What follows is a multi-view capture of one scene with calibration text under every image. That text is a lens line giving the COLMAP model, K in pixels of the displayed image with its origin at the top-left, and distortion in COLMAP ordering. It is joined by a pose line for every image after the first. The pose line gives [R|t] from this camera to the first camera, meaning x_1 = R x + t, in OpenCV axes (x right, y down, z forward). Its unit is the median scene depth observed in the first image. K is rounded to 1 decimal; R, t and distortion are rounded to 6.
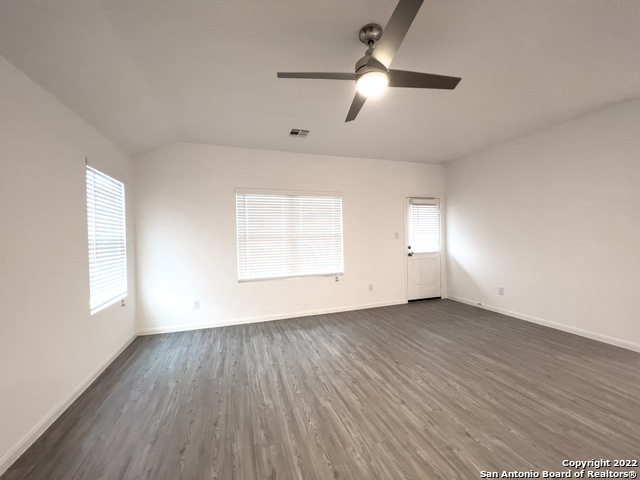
lens RADIAL K [[256.9, 0, 320.0], [0, 256.9, 240.0], [0, 0, 1]] dist [-0.000697, 0.000366]
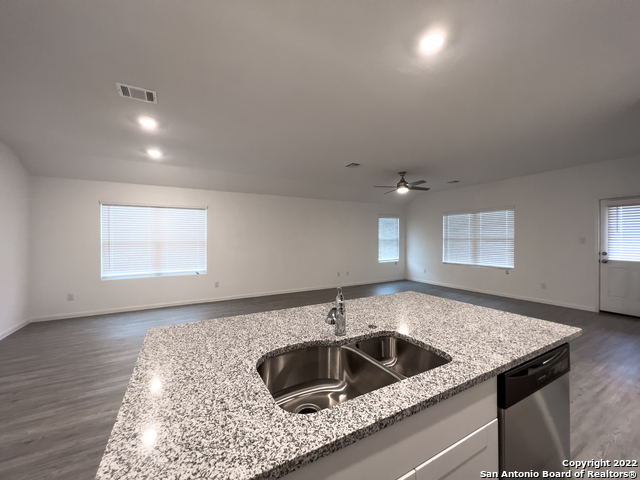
lens RADIAL K [[256.9, 0, 320.0], [0, 256.9, 240.0], [0, 0, 1]] dist [-0.000697, 0.000366]
pose [[0.181493, 0.026491, -0.983035, 1.258951], [-0.009093, 0.999640, 0.025260, -0.040664], [0.983350, 0.004354, 0.181669, -0.194186]]
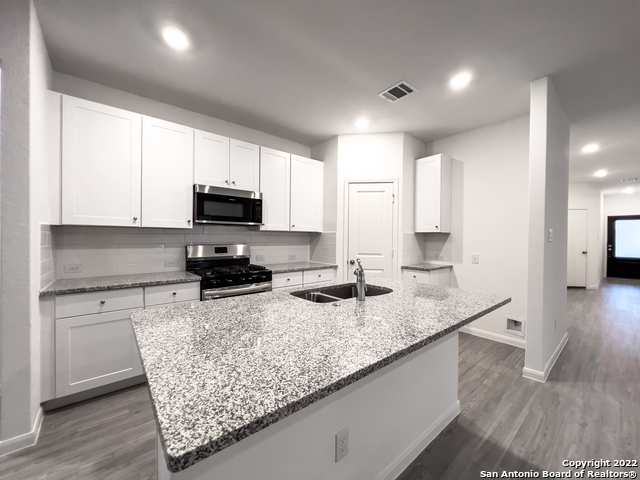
lens RADIAL K [[256.9, 0, 320.0], [0, 256.9, 240.0], [0, 0, 1]] dist [-0.000697, 0.000366]
pose [[-0.362082, 0.013721, 0.932045, 0.640600], [0.011425, 0.999882, -0.010281, -0.007684], [-0.932076, 0.006926, -0.362196, 0.075239]]
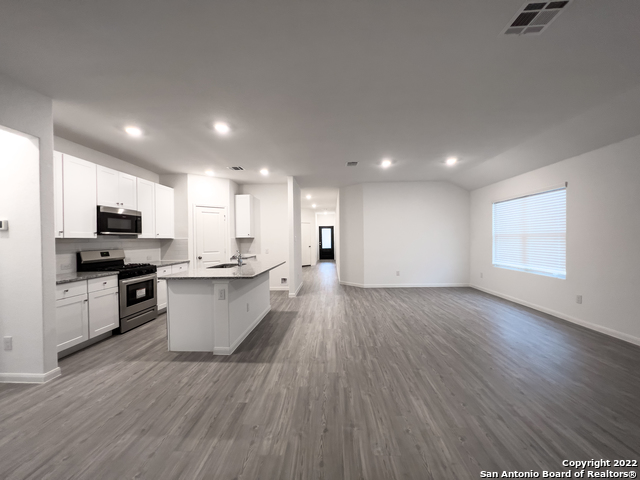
lens RADIAL K [[256.9, 0, 320.0], [0, 256.9, 240.0], [0, 0, 1]] dist [-0.000697, 0.000366]
pose [[-0.929660, 0.036331, 0.366622, 0.343867], [0.041414, 0.999124, 0.006006, -0.014381], [-0.366083, 0.020767, -0.930350, 0.657559]]
